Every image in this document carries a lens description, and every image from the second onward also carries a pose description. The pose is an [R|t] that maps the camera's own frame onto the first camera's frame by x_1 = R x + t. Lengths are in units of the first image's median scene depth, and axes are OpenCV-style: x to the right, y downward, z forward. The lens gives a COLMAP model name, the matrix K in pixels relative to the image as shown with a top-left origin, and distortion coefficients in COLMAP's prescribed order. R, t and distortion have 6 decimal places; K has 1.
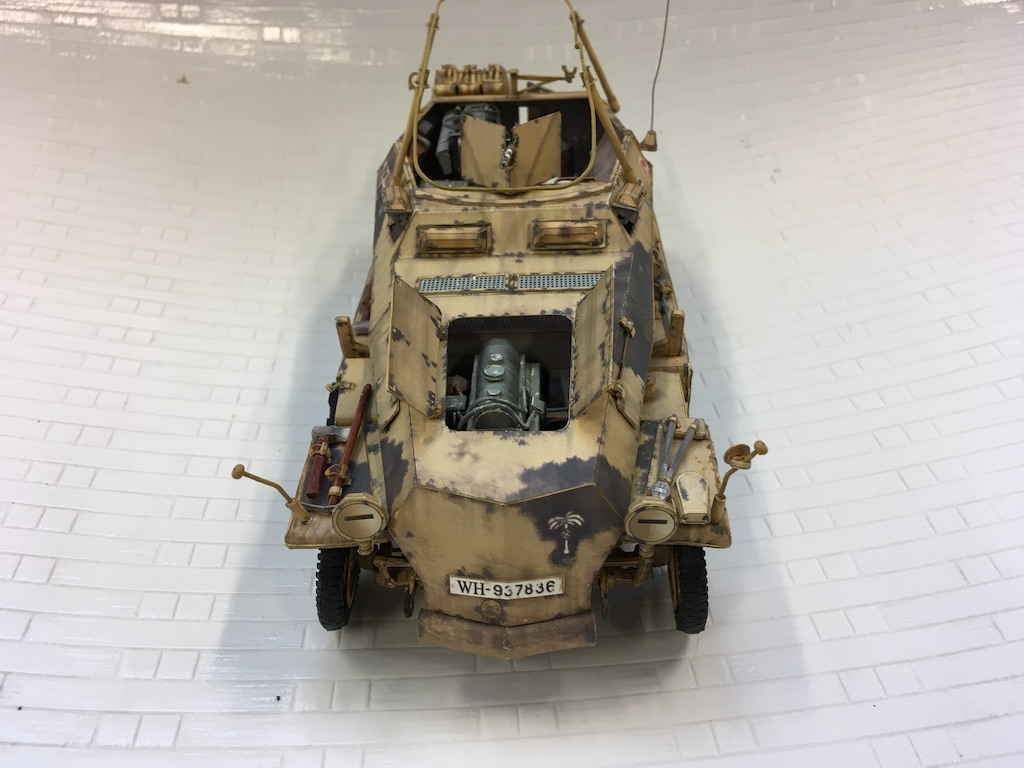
lens RADIAL K [[910.3, 0, 512.4], [0, 910.3, 386.5], [0, 0, 1]] dist [0.135801, -0.289246]
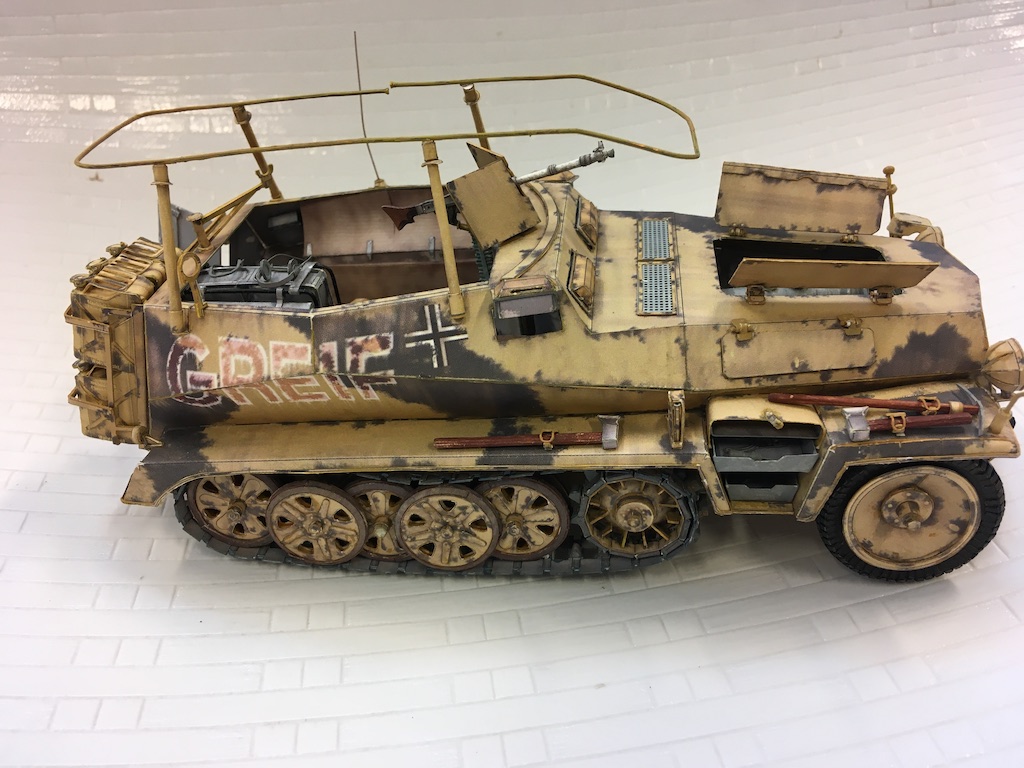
lens RADIAL K [[892.9, 0, 512.0], [0, 892.9, 384.0], [0, 0, 1]] dist [0.128647, -0.214427]
pose [[0.071686, -0.519855, 0.851242, -0.957095], [0.672776, 0.655264, 0.343514, -0.498979], [-0.736365, 0.548070, 0.396719, 0.908855]]
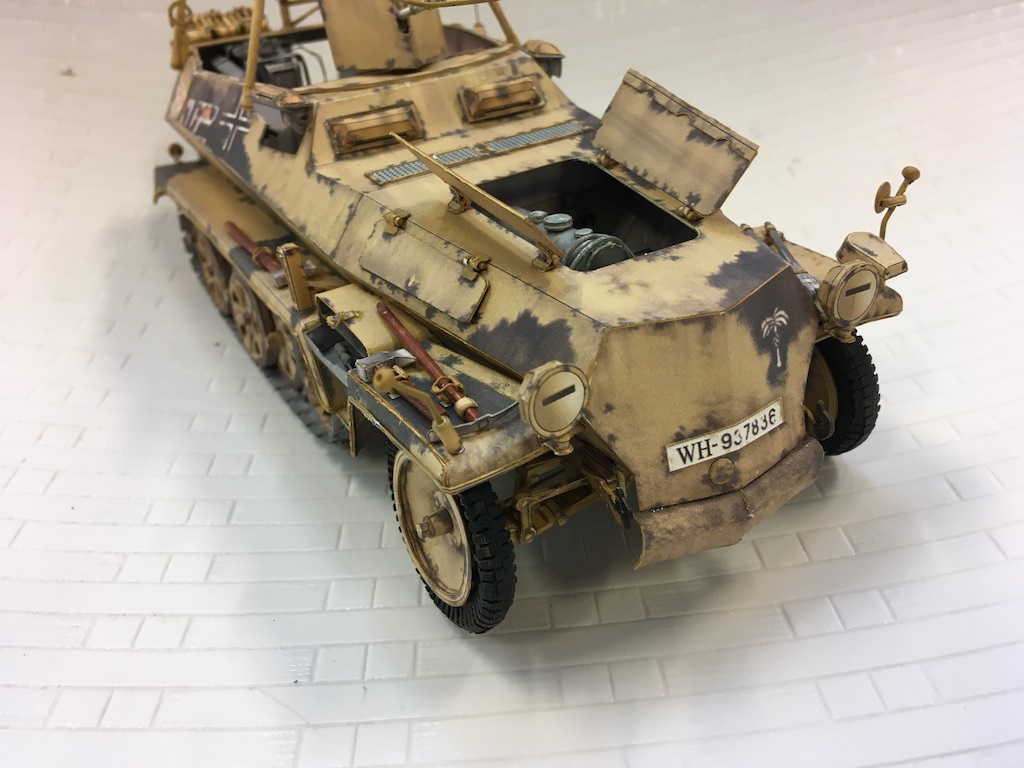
lens RADIAL K [[910.3, 0, 512.4], [0, 910.3, 386.5], [0, 0, 1]] dist [0.135801, -0.289246]
pose [[0.841111, -0.294203, 0.453847, -0.450693], [0.349444, 0.936068, -0.040823, 0.135344], [-0.412821, 0.192931, 0.890144, 0.352444]]
